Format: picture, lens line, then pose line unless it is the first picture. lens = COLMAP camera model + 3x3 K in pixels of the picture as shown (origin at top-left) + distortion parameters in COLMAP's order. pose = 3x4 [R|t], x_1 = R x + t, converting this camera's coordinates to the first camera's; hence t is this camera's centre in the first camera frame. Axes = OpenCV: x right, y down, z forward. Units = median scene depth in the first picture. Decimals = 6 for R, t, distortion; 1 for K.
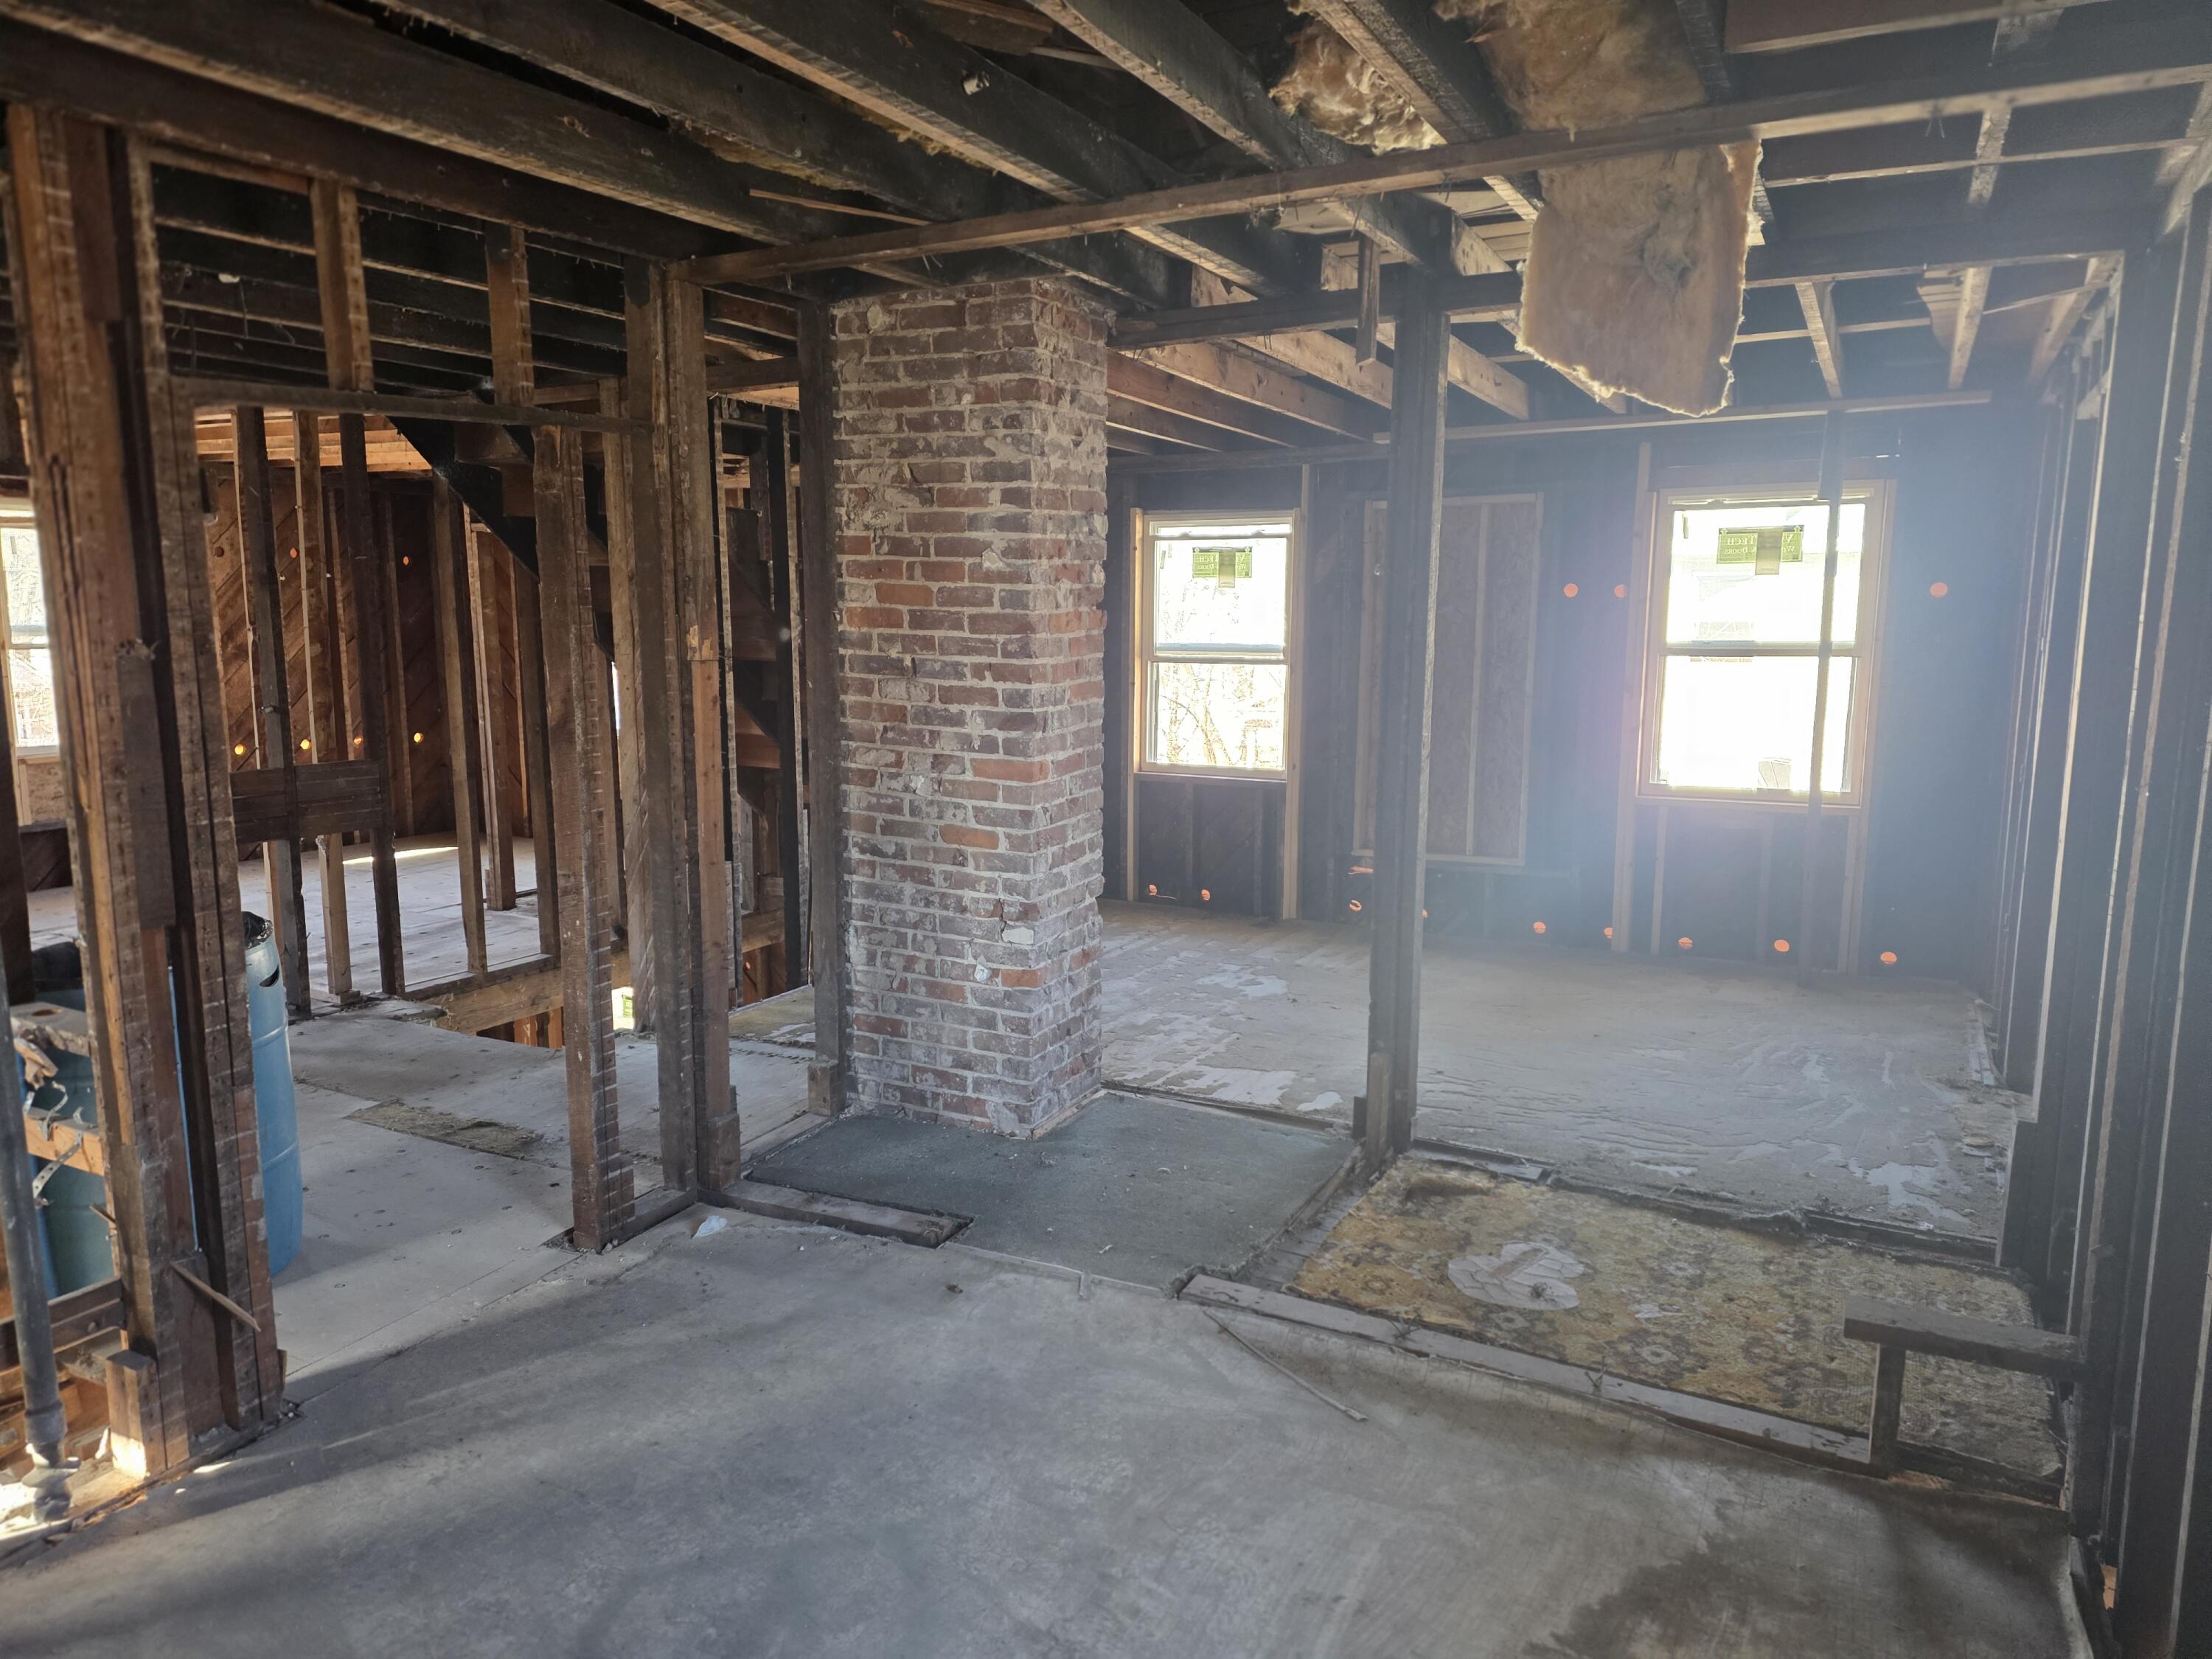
lens RADIAL K [[1445.7, 0, 1097.6], [0, 1445.7, 830.0], [0, 0, 1]] dist [0.141377, -0.181039]
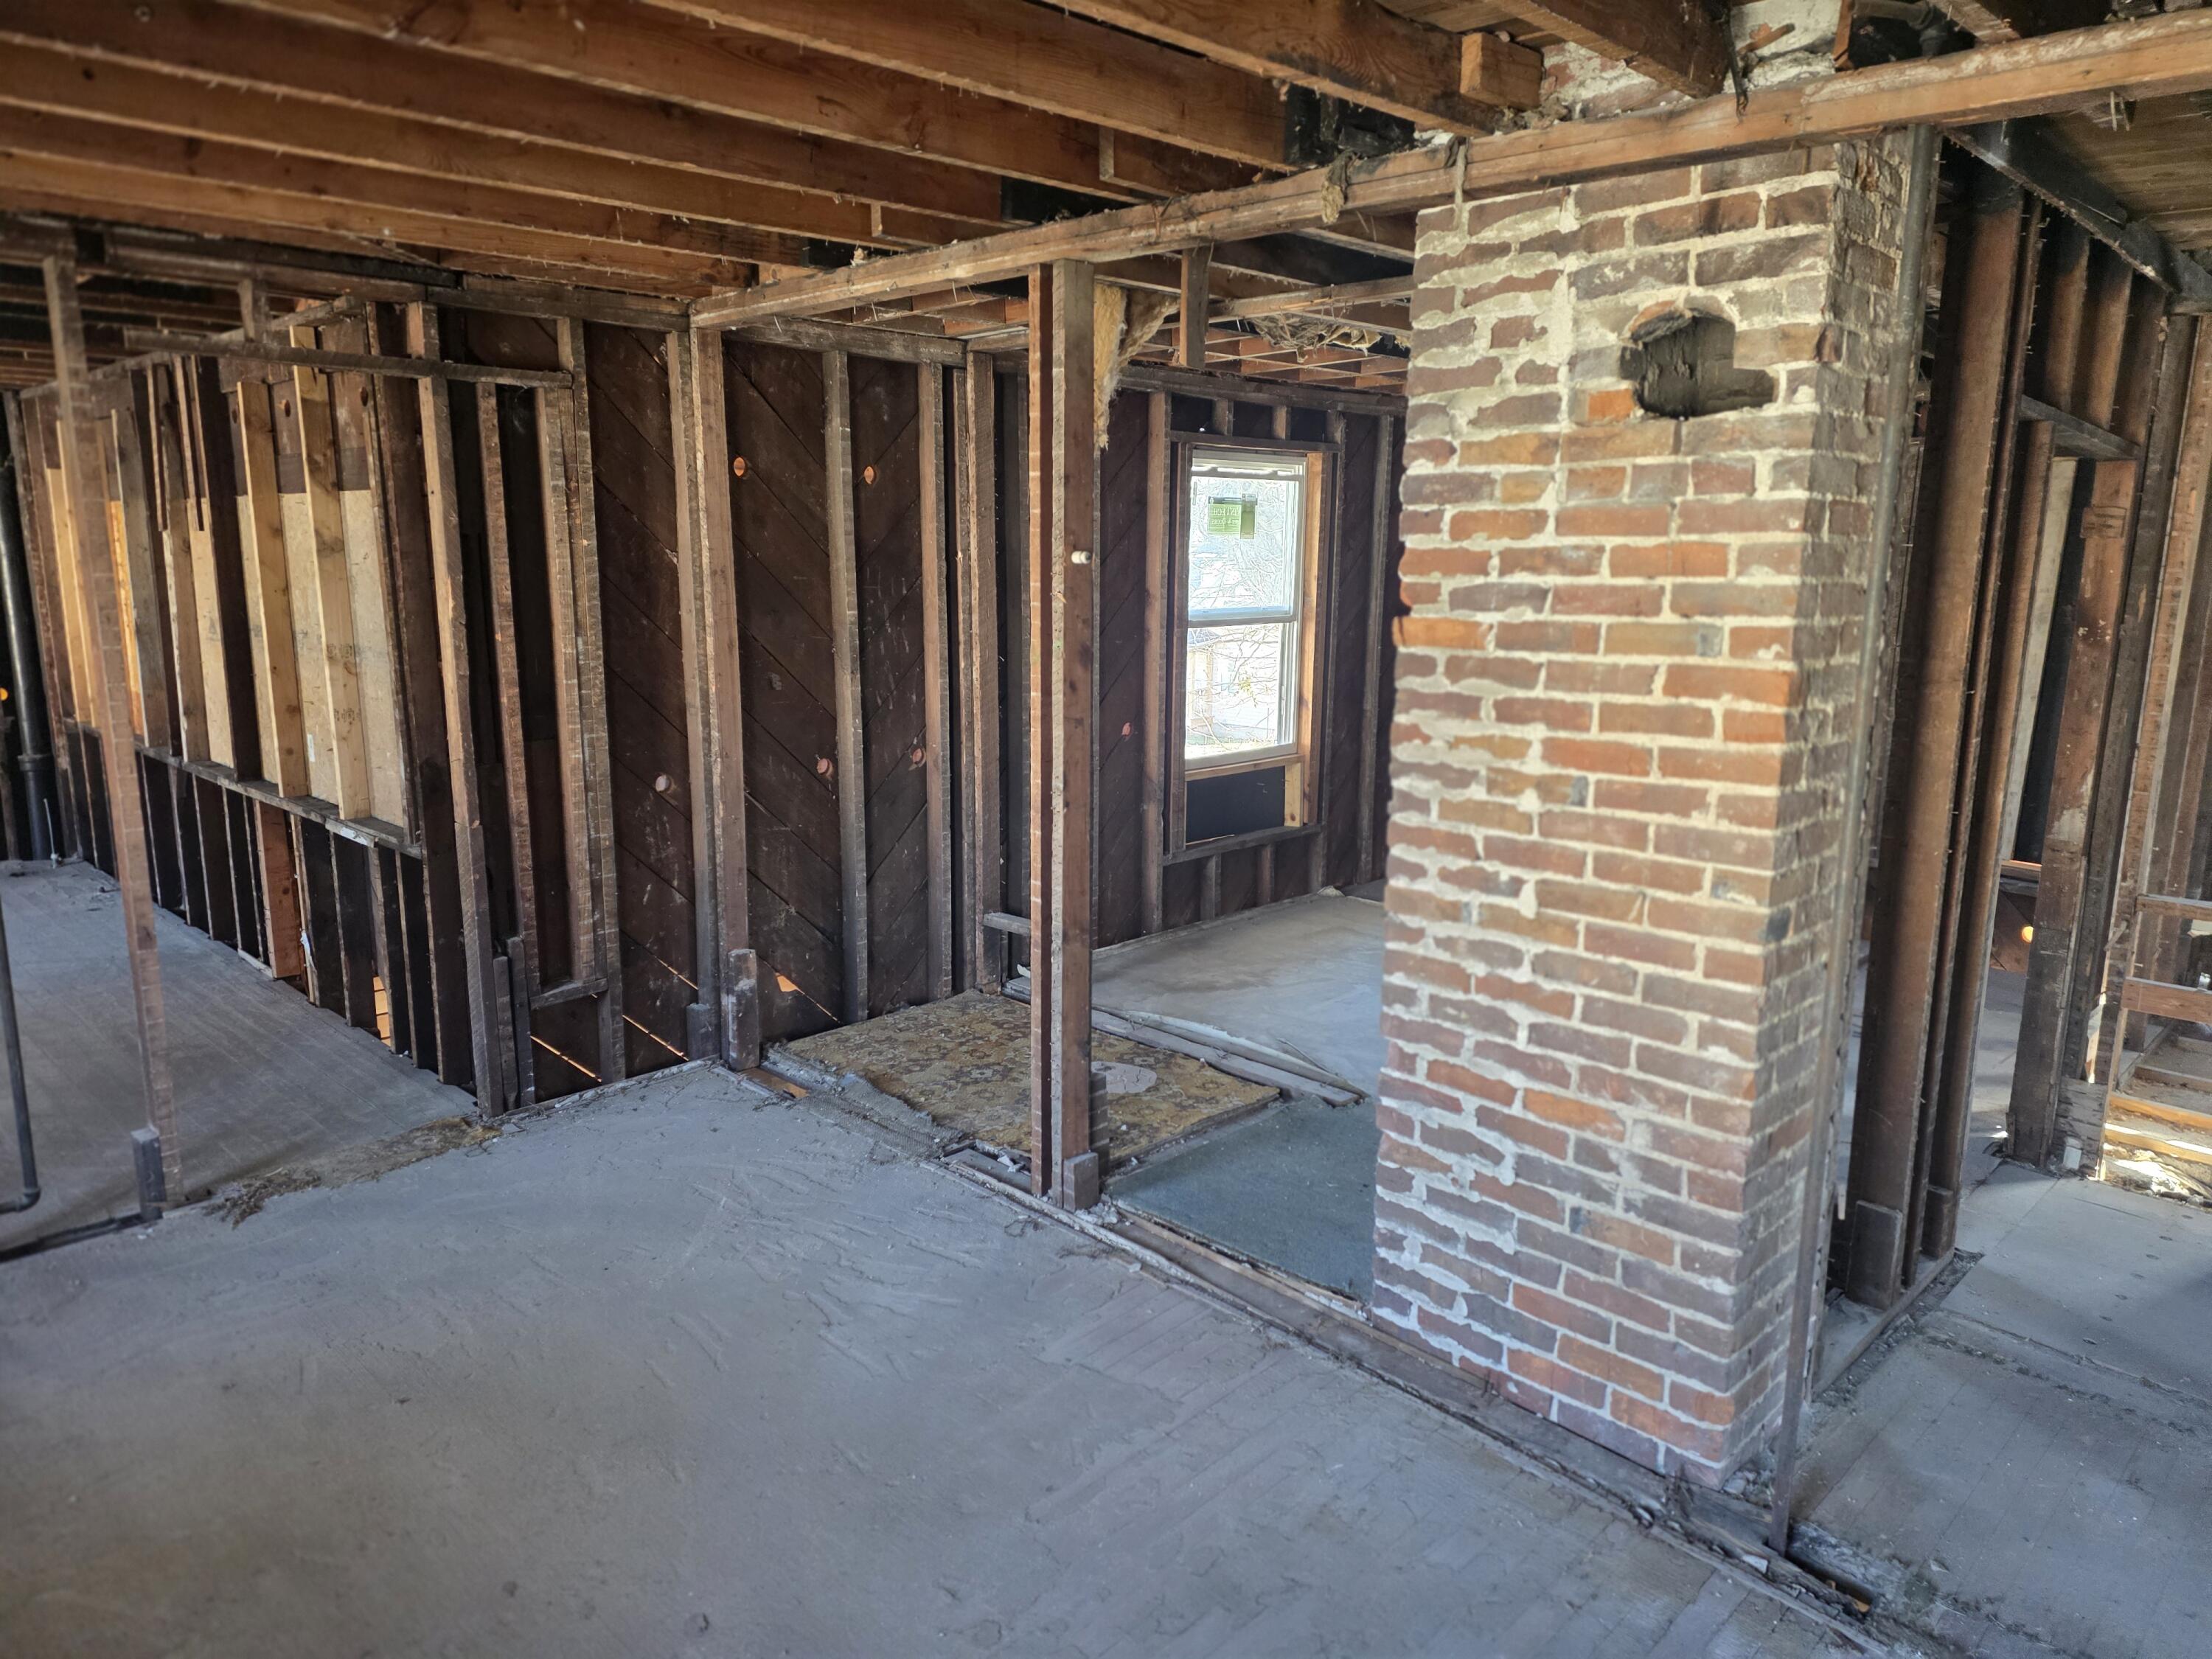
lens RADIAL K [[1445.7, 0, 1097.6], [0, 1445.7, 830.0], [0, 0, 1]] dist [0.141377, -0.181039]
pose [[-0.961258, -0.042130, 0.272413, -0.060973], [0.046548, 0.949250, 0.311058, -0.322215], [-0.271693, 0.311687, -0.910513, 2.094728]]
